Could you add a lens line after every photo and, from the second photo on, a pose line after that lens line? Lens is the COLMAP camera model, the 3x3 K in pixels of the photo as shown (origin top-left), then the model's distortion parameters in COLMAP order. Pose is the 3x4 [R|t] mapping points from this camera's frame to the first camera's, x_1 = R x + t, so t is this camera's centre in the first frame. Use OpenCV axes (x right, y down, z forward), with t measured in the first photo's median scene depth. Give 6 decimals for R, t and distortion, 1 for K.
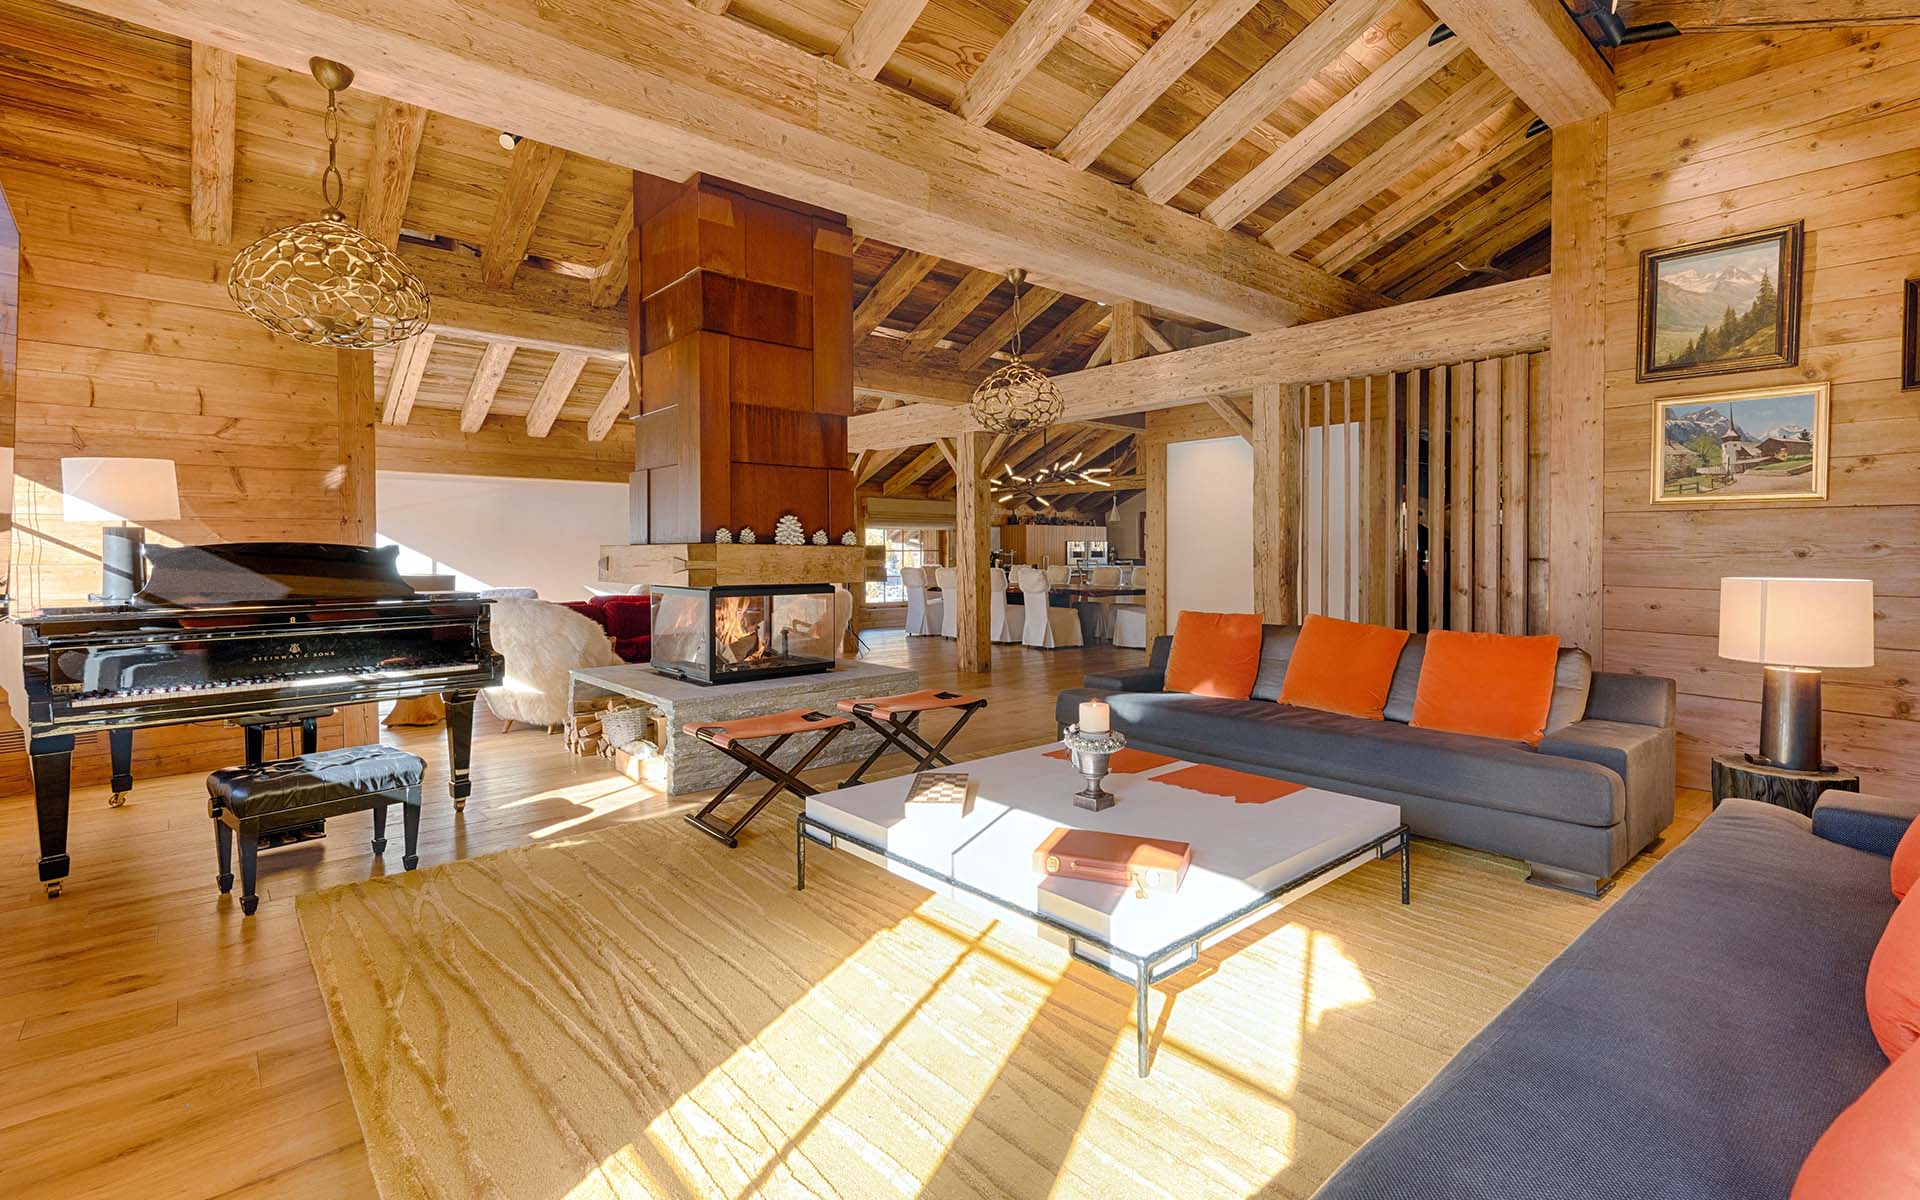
lens RADIAL K [[897.2, 0, 942.8], [0, 897.2, 557.8], [0, 0, 1]] dist [0.002993, -0.000185]
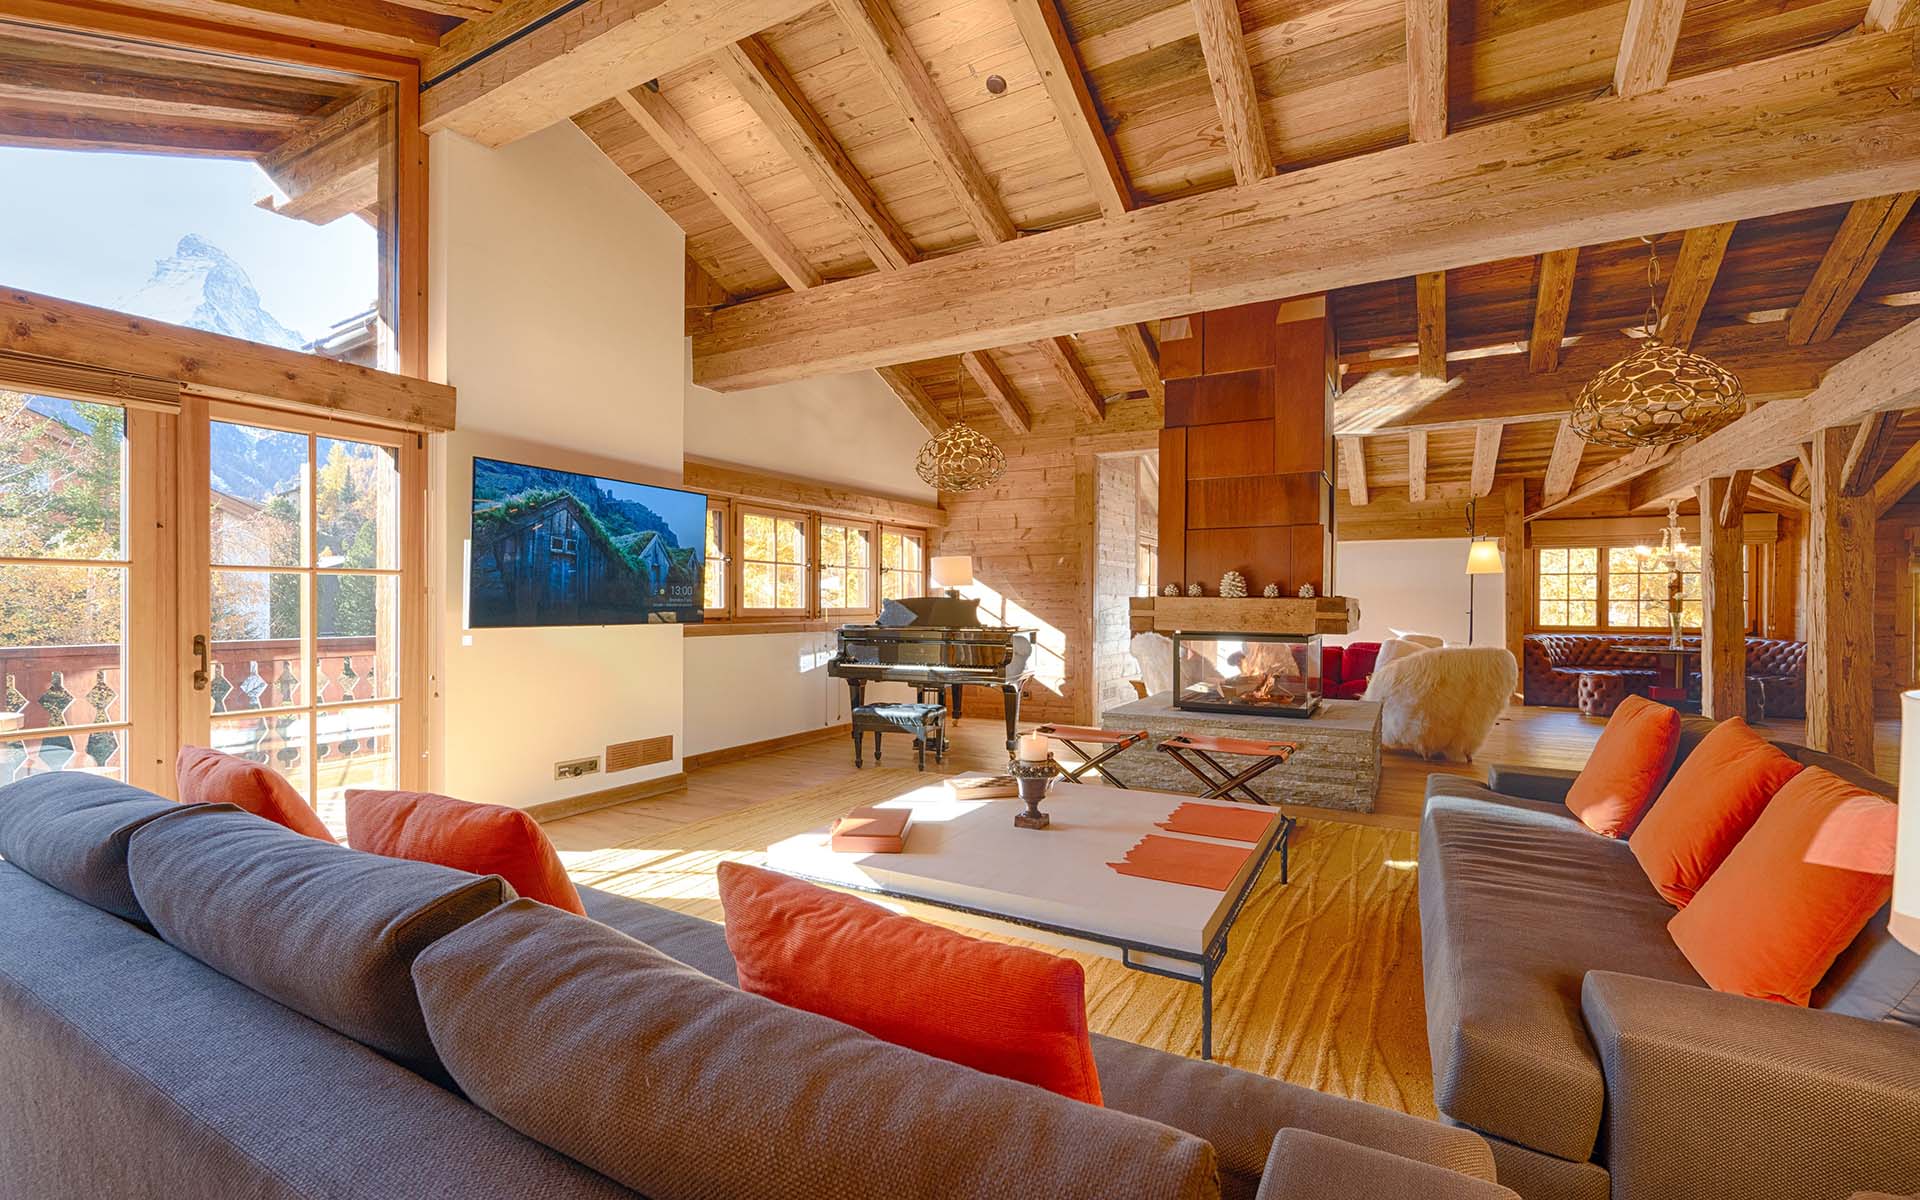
lens RADIAL K [[827.5, 0, 1053.5], [0, 827.5, 587.2], [0, 0, 1]] dist [0.001950, -0.000959]
pose [[0.367880, -0.013110, -0.929781, 0.776689], [-0.008597, 0.999810, -0.017499, -0.007581], [0.929833, 0.014431, 0.367698, 0.432602]]
